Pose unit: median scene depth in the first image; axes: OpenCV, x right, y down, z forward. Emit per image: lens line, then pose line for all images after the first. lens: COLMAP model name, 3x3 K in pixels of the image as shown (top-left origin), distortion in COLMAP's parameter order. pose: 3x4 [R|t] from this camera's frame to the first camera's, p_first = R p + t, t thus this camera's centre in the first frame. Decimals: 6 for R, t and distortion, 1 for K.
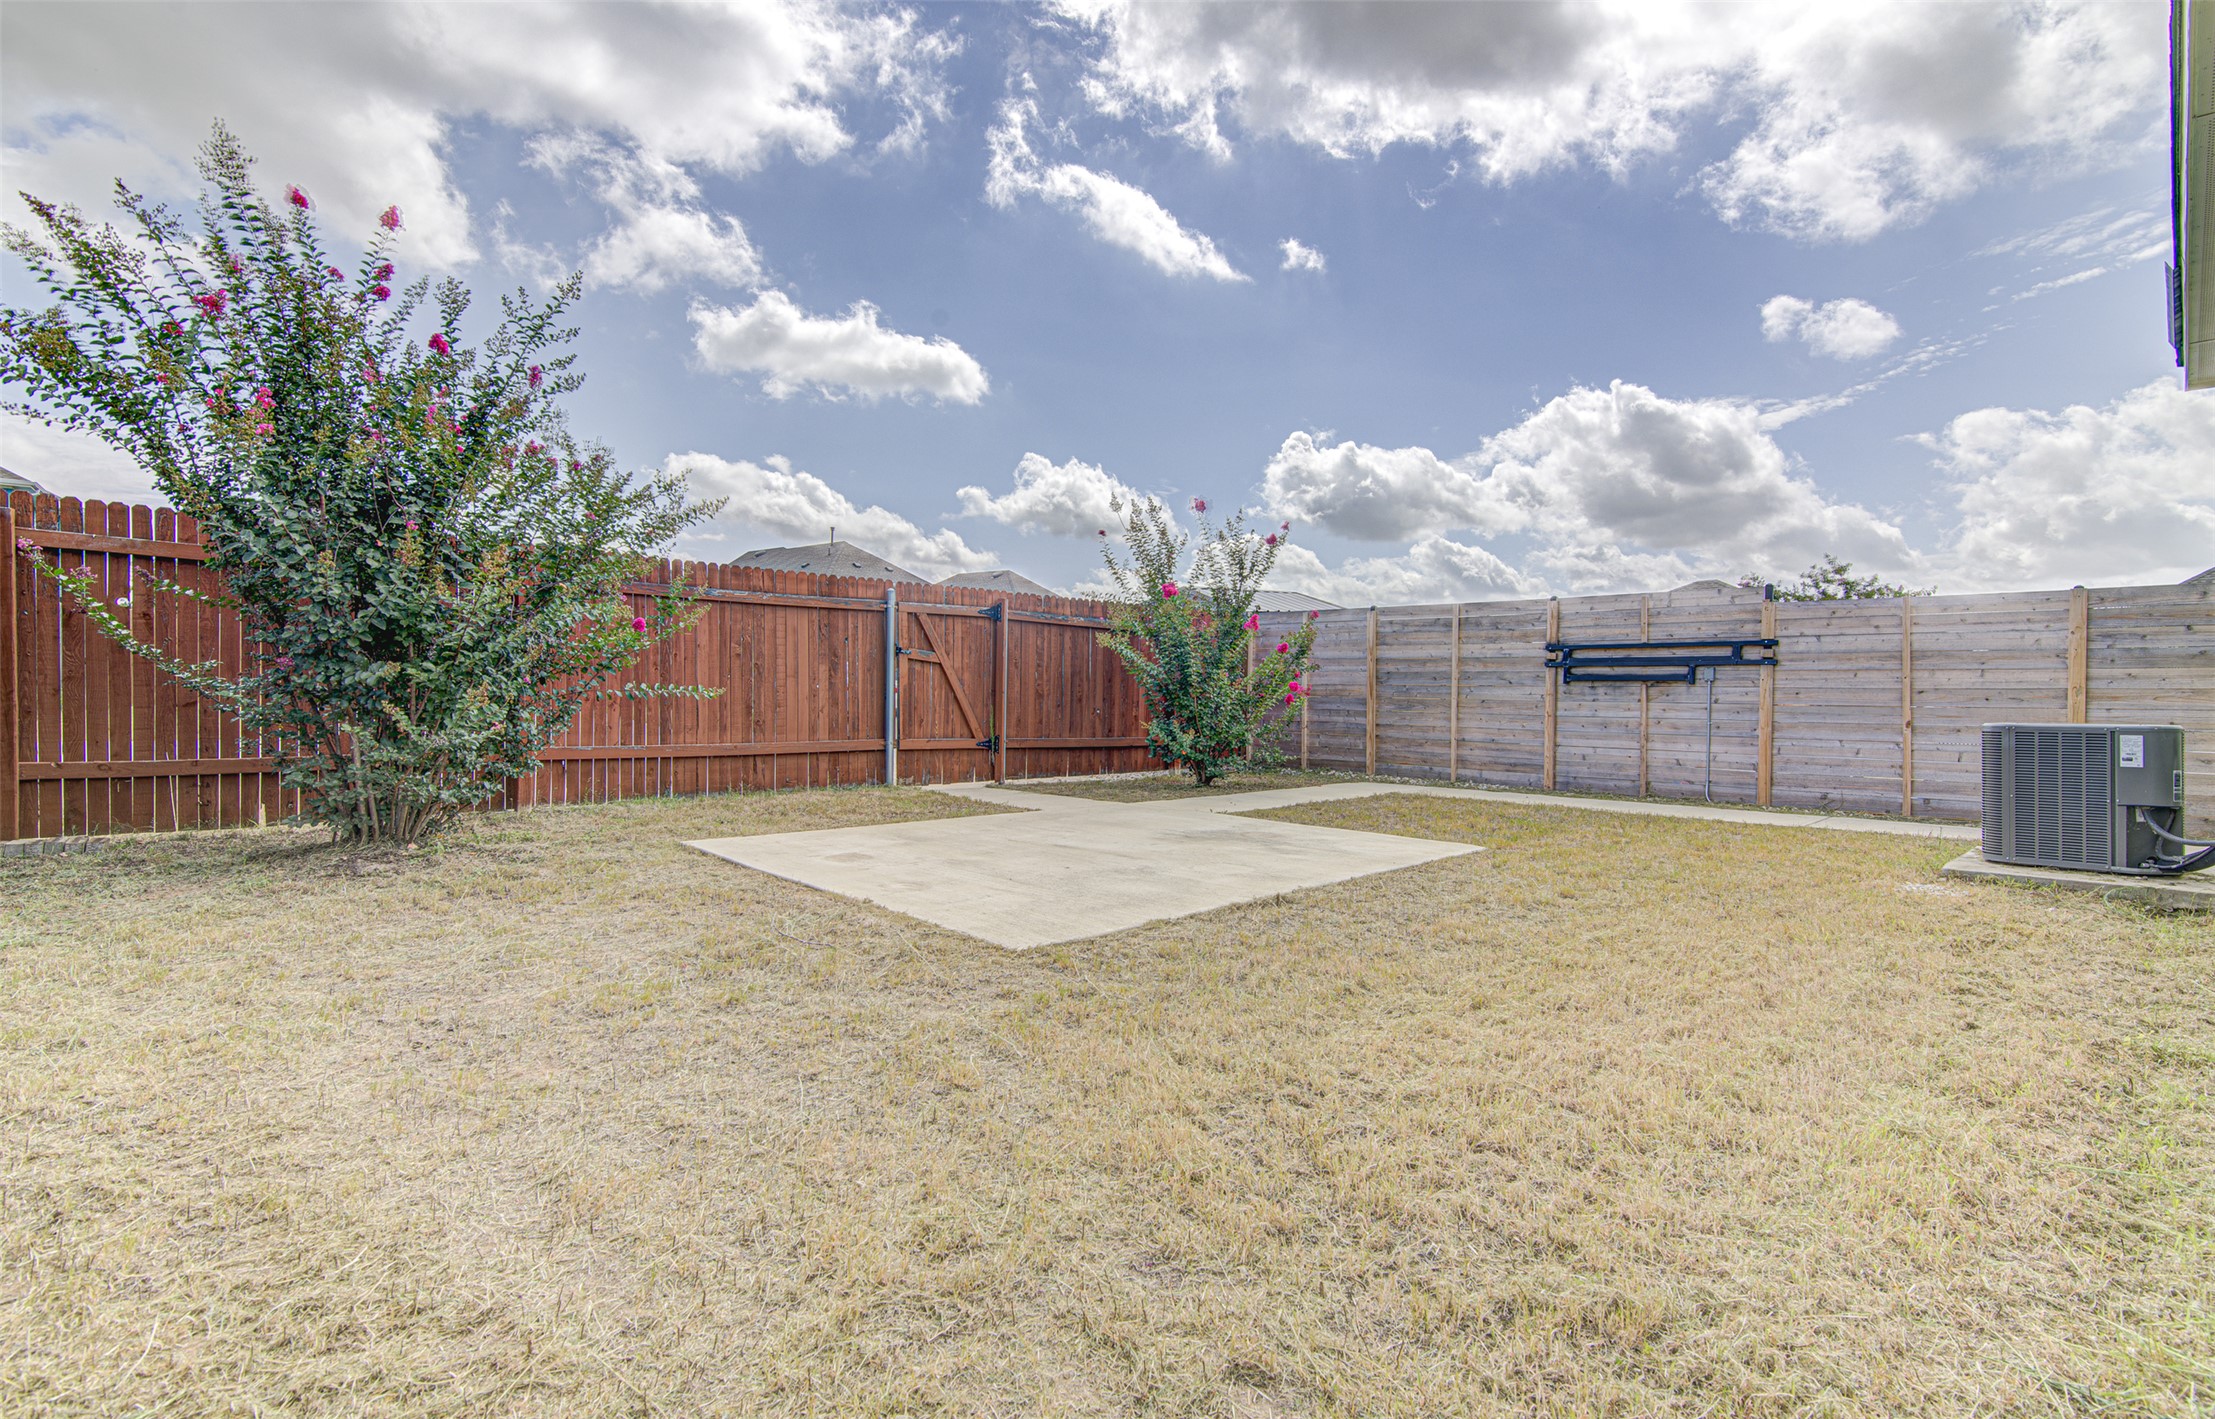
lens RADIAL K [[1013.5, 0, 1110.6], [0, 1013.5, 698.4], [0, 0, 1]] dist [0.013631, 0.000357]
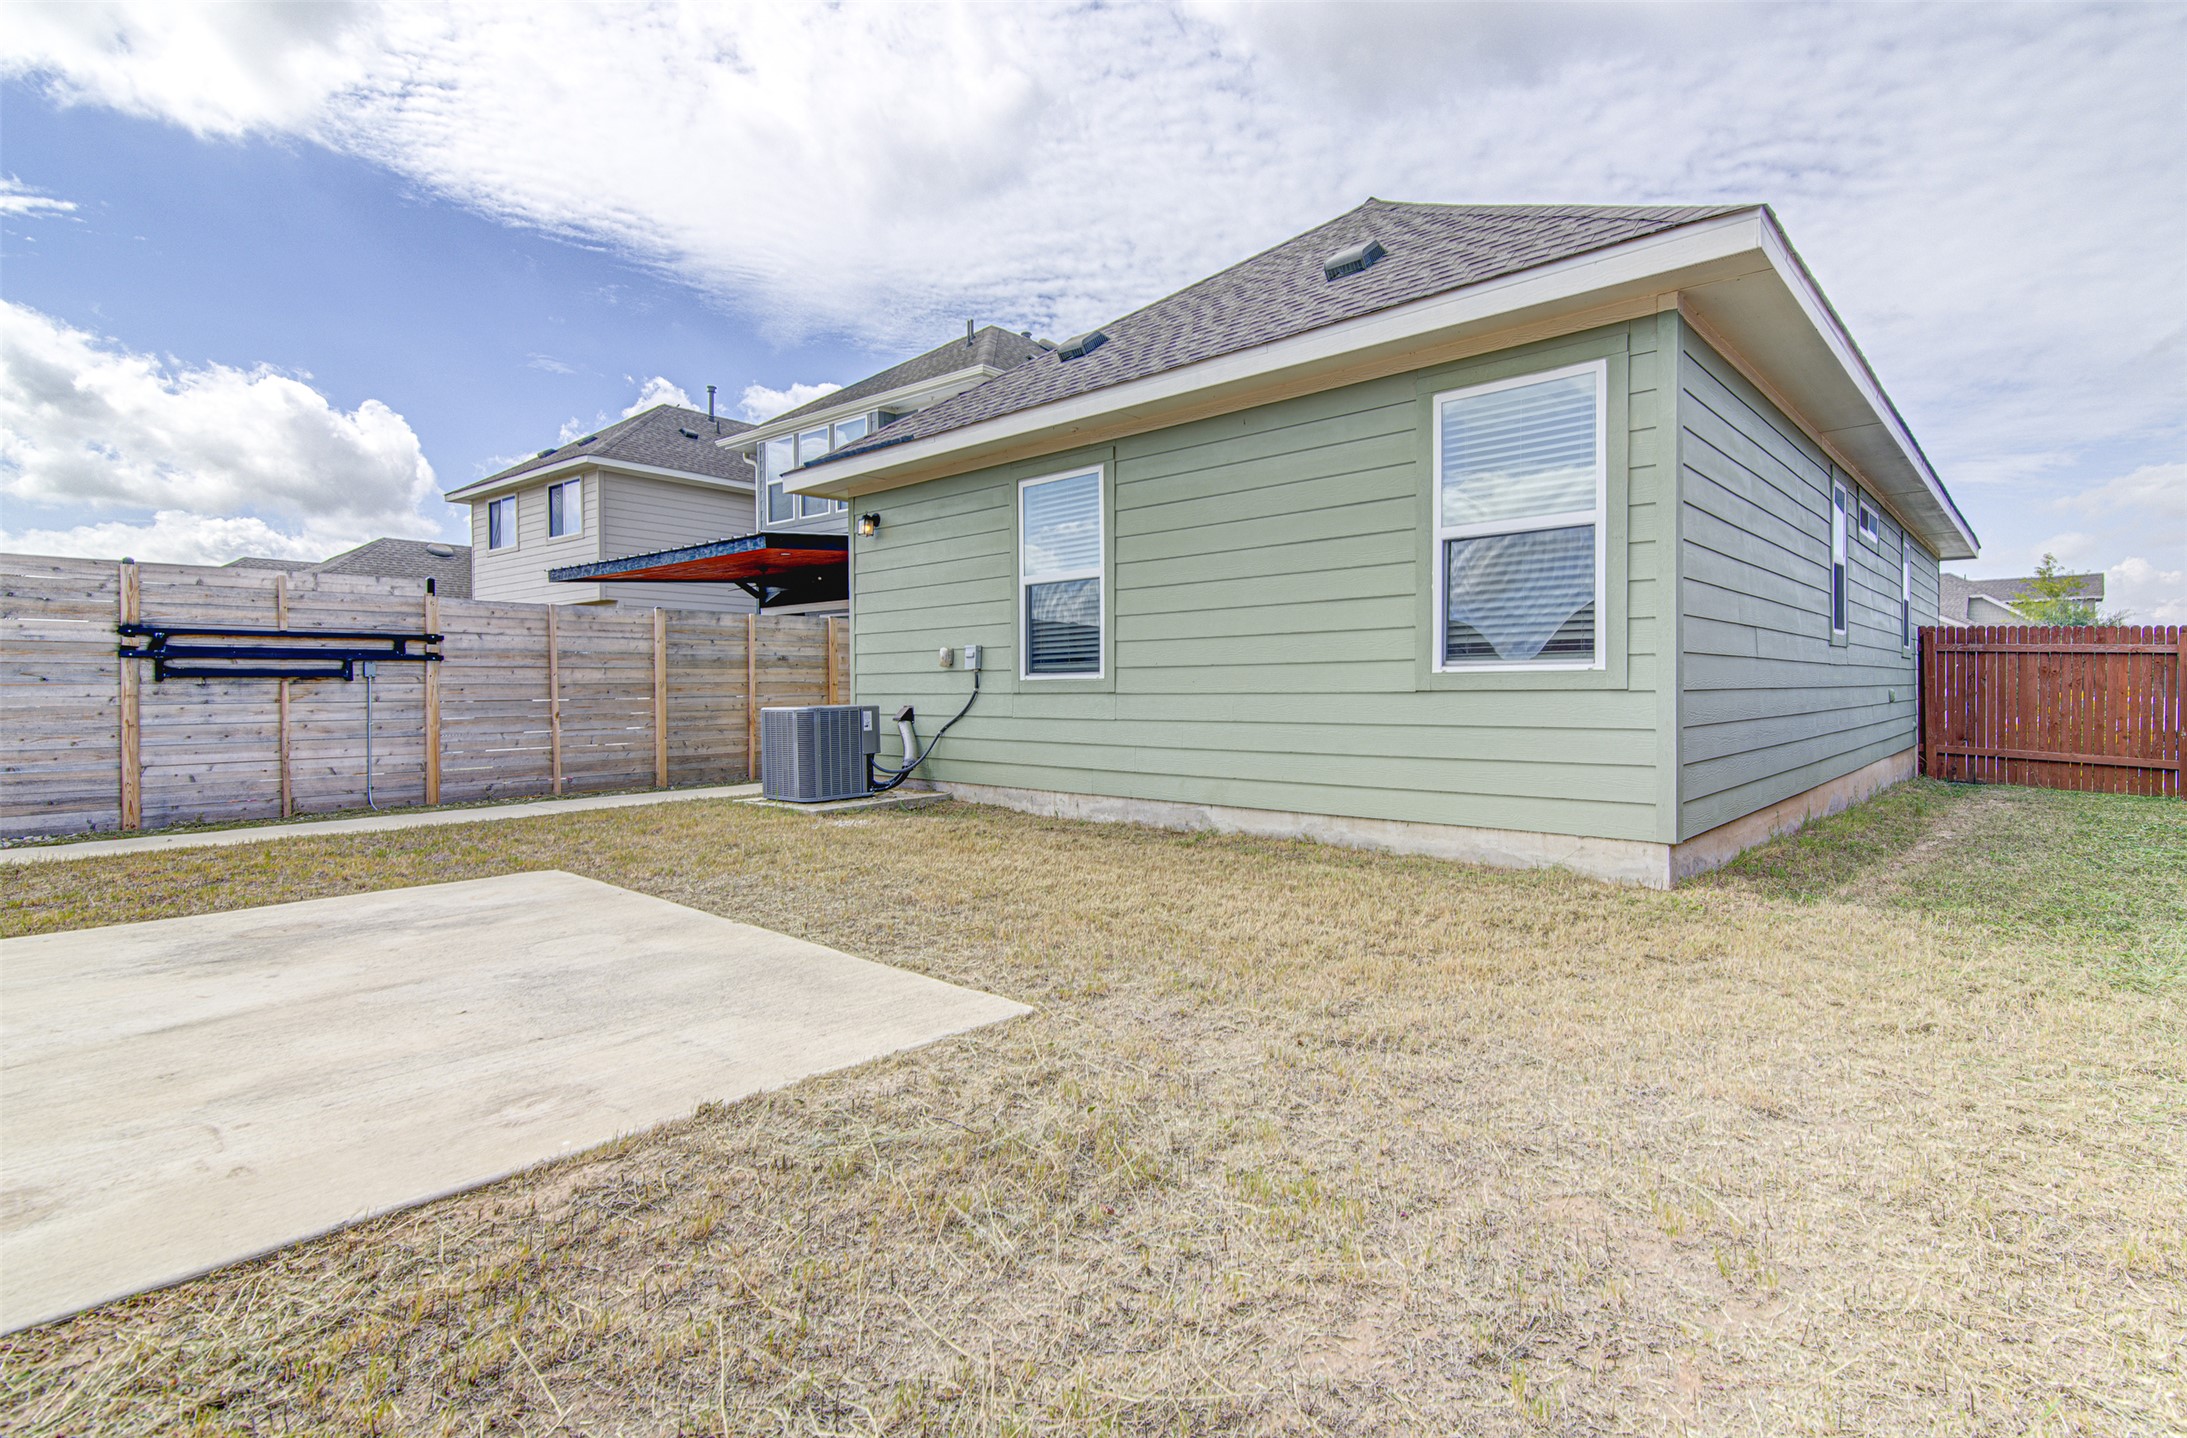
lens RADIAL K [[1036.5, 0, 1096.7], [0, 1036.5, 706.3], [0, 0, 1]] dist [0.001668, 0.000048]
pose [[-0.066743, -0.025903, 0.997434, -0.372747], [0.017549, 0.999478, 0.027130, -0.004792], [-0.997616, 0.019314, -0.066253, 0.415409]]
